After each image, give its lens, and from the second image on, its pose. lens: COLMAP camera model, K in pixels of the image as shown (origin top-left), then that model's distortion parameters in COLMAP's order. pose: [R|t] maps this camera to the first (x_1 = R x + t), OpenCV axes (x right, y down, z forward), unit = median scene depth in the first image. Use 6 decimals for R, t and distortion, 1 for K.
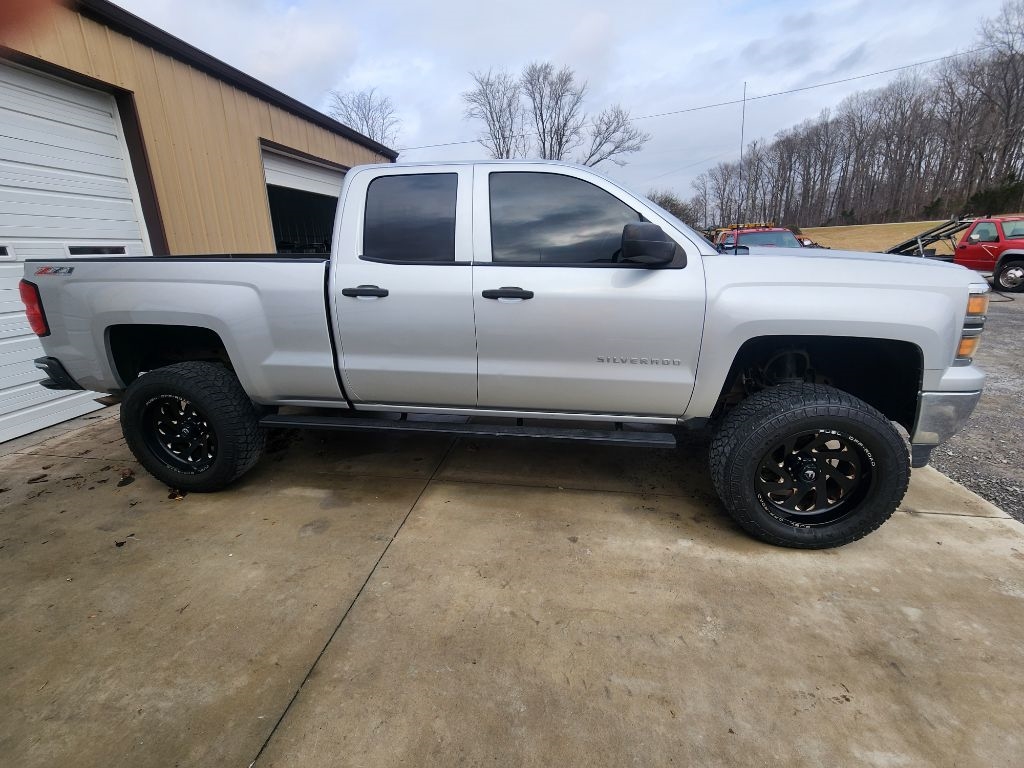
lens RADIAL K [[434.4, 0, 515.9], [0, 434.4, 377.8], [0, 0, 1]] dist [-0.000536, -0.000516]
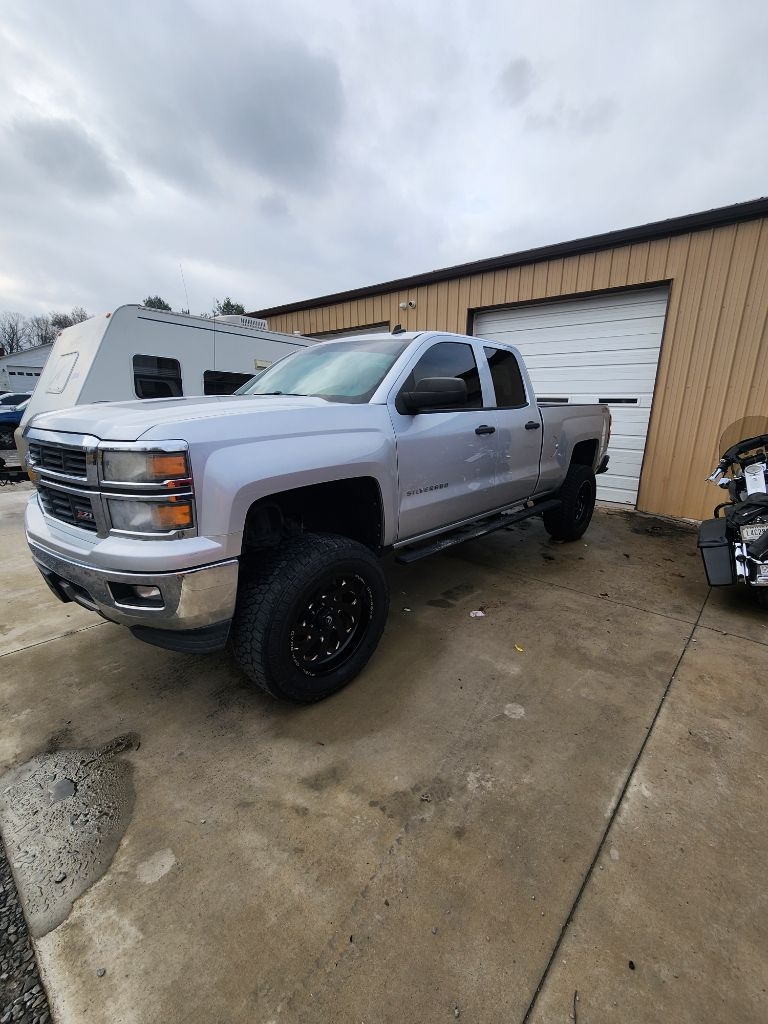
lens RADIAL K [[434.4, 0, 393.4], [0, 434.4, 517.0], [0, 0, 1]] dist [-0.000536, -0.000516]
pose [[-0.553097, 0.219134, -0.803781, 1.262073], [-0.244774, 0.879465, 0.408200, -0.598131], [0.796348, 0.422519, -0.432791, 1.981904]]
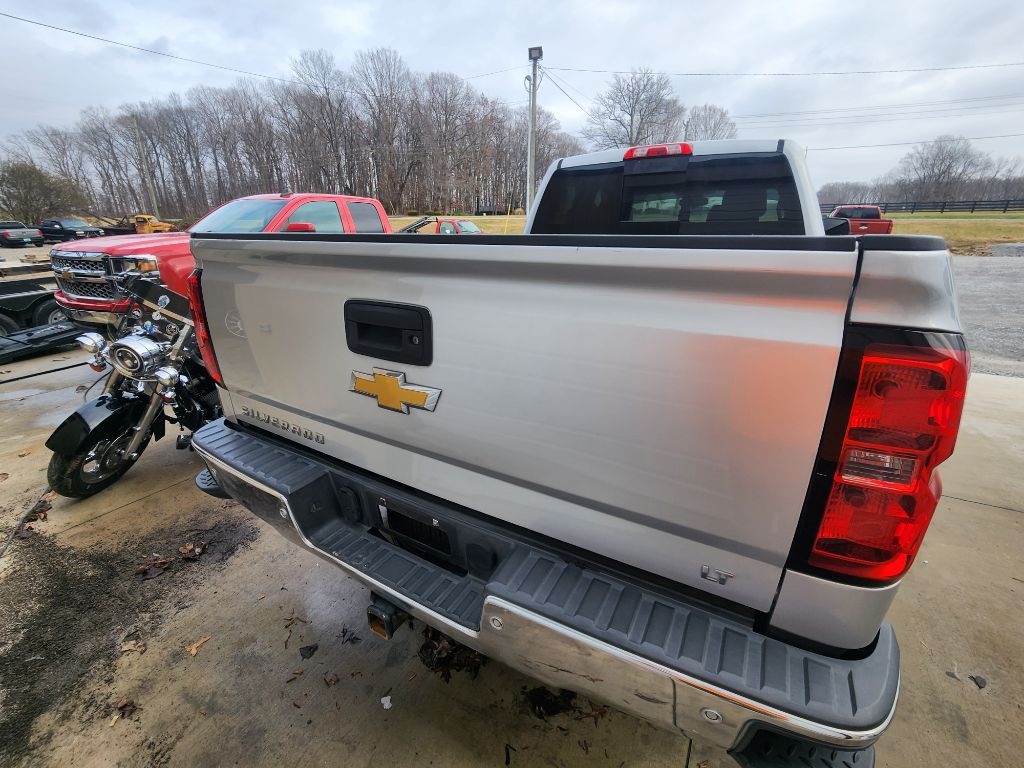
lens RADIAL K [[434.4, 0, 516.3], [0, 434.4, 373.6], [0, 0, 1]] dist [-0.000536, -0.000516]
pose [[0.360467, -0.270274, 0.892757, -1.455109], [0.262910, 0.947736, 0.180763, -0.312455], [-0.894954, 0.169556, 0.412685, 1.150954]]
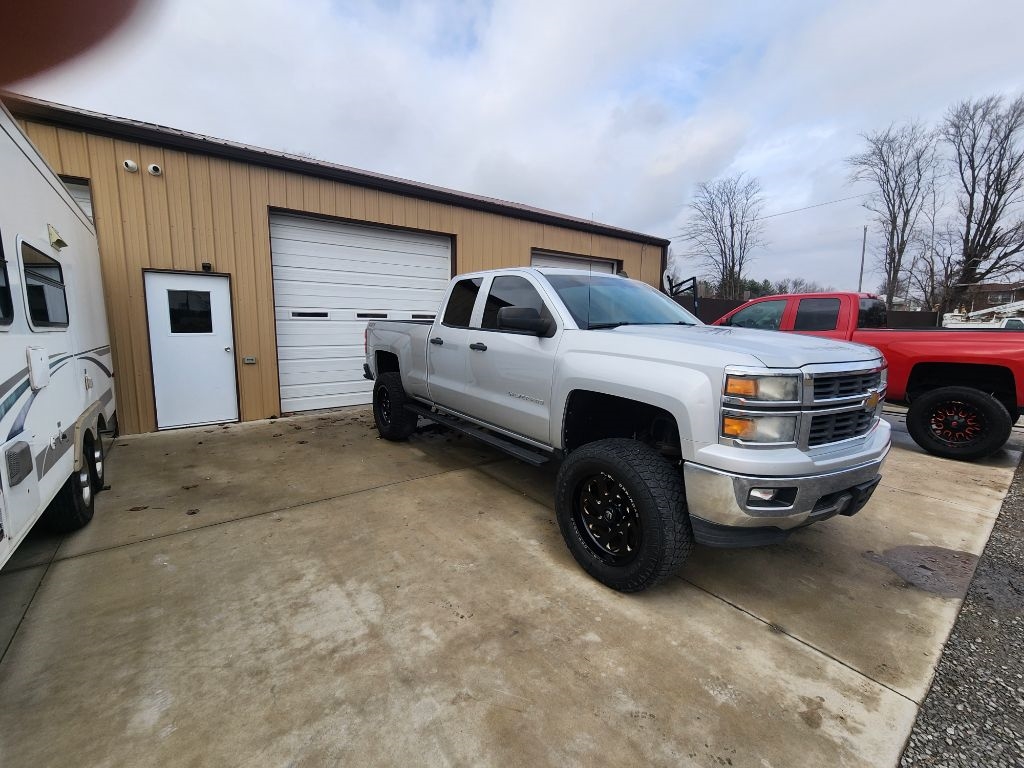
lens RADIAL K [[434.4, 0, 514.2], [0, 434.4, 378.0], [0, 0, 1]] dist [-0.000536, -0.000516]
pose [[0.712873, 0.119679, -0.691006, 1.059345], [-0.227933, 0.971375, -0.066909, 0.001815], [0.663218, 0.205201, 0.719746, -0.069683]]
